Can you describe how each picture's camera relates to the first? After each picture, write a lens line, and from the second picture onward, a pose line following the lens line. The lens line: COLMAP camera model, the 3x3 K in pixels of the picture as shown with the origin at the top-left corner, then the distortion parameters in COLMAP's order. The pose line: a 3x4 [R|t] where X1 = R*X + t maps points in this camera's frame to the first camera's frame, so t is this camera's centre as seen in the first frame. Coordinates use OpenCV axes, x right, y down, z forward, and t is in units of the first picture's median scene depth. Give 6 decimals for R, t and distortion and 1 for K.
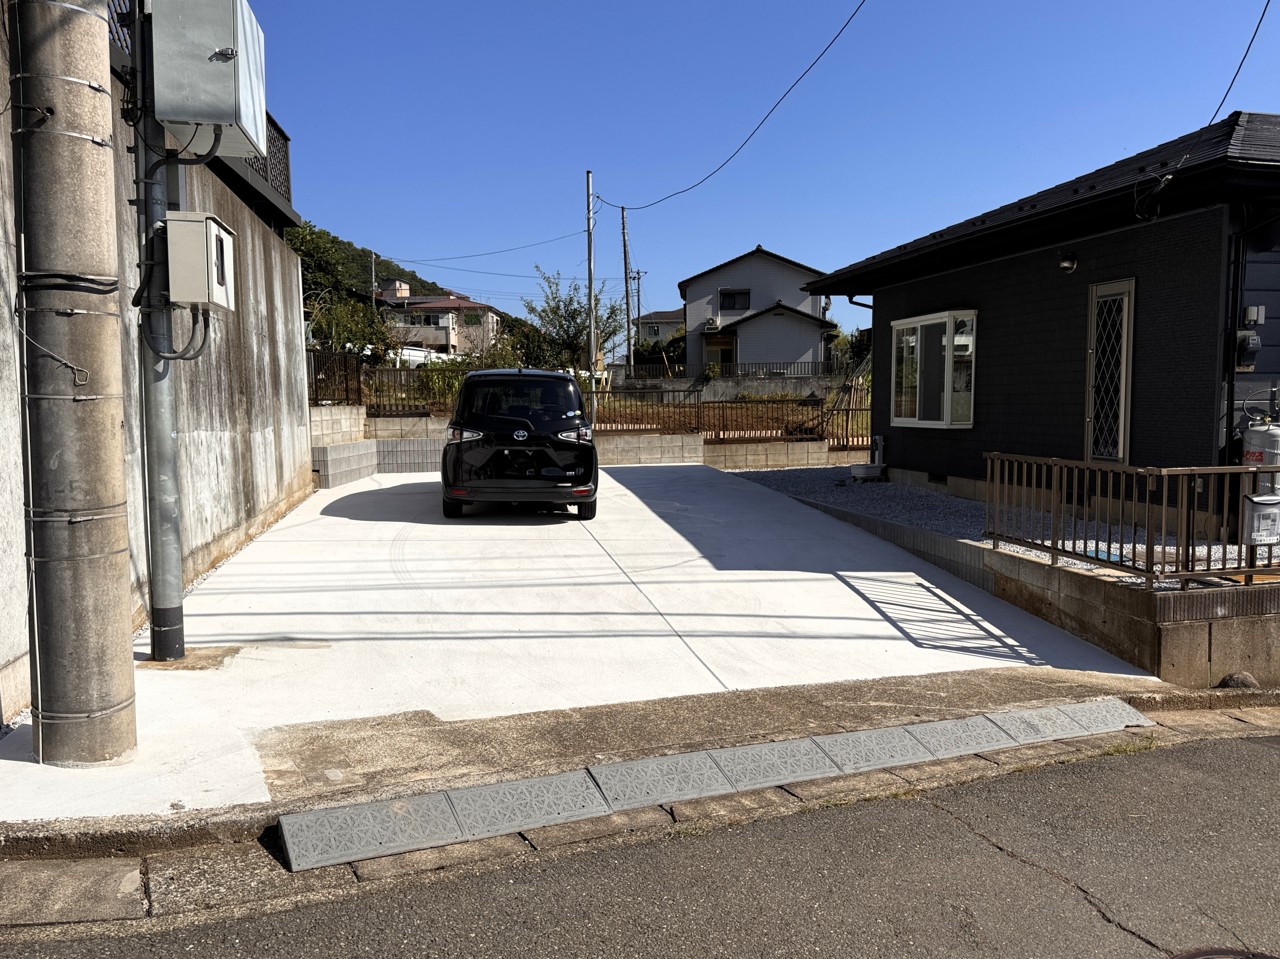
lens RADIAL K [[936.2, 0, 640.0], [0, 936.2, 479.5], [0, 0, 1]] dist [0.159309, -0.229958]
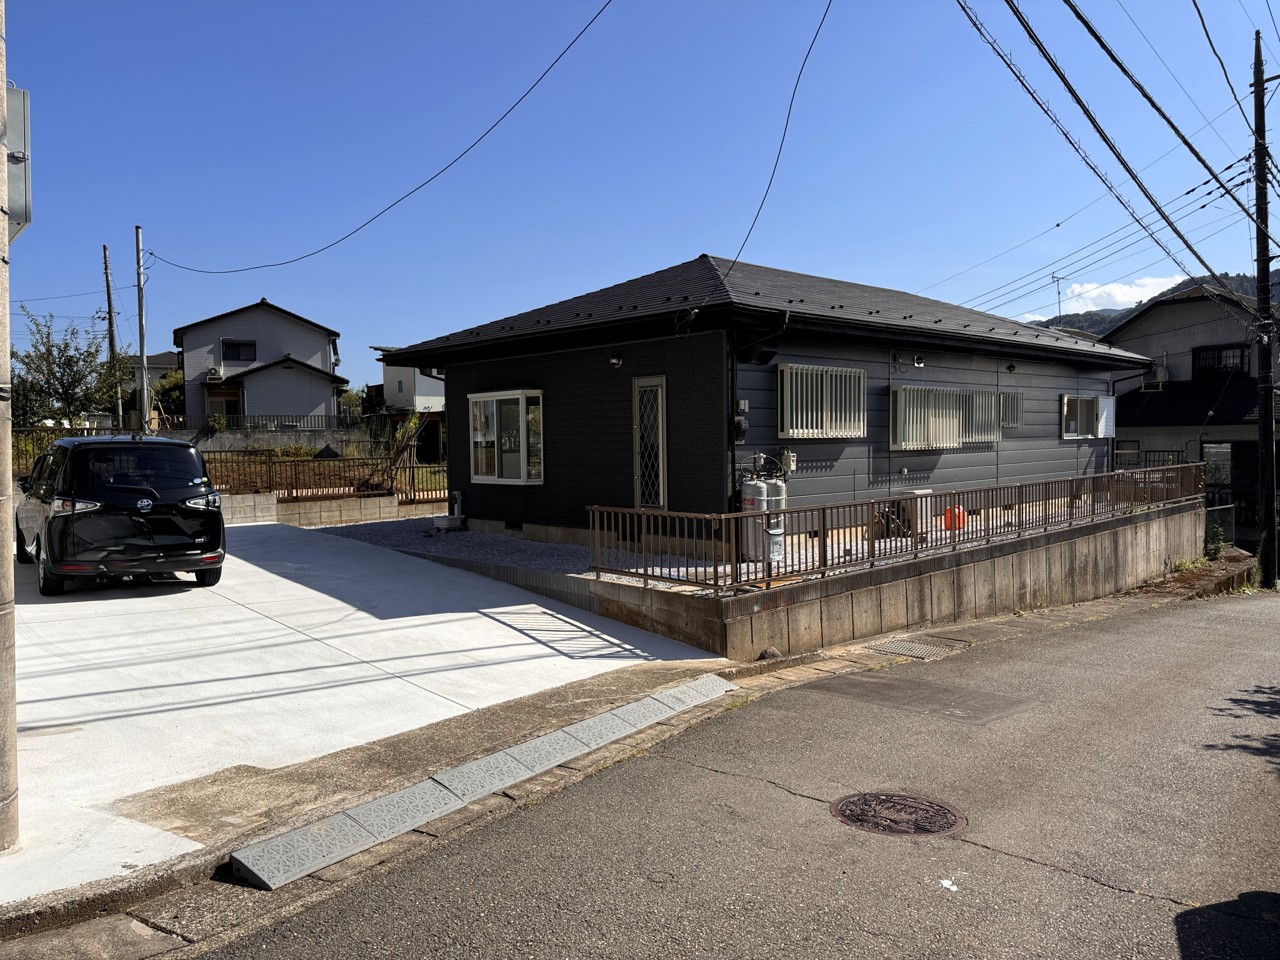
lens RADIAL K [[891.2, 0, 638.5], [0, 891.2, 475.3], [0, 0, 1]] dist [0.146766, -0.155769]
pose [[0.861798, -0.019411, 0.506880, -0.198619], [0.047868, 0.997920, -0.043170, -0.013818], [-0.504988, 0.061467, 0.860935, -0.093172]]
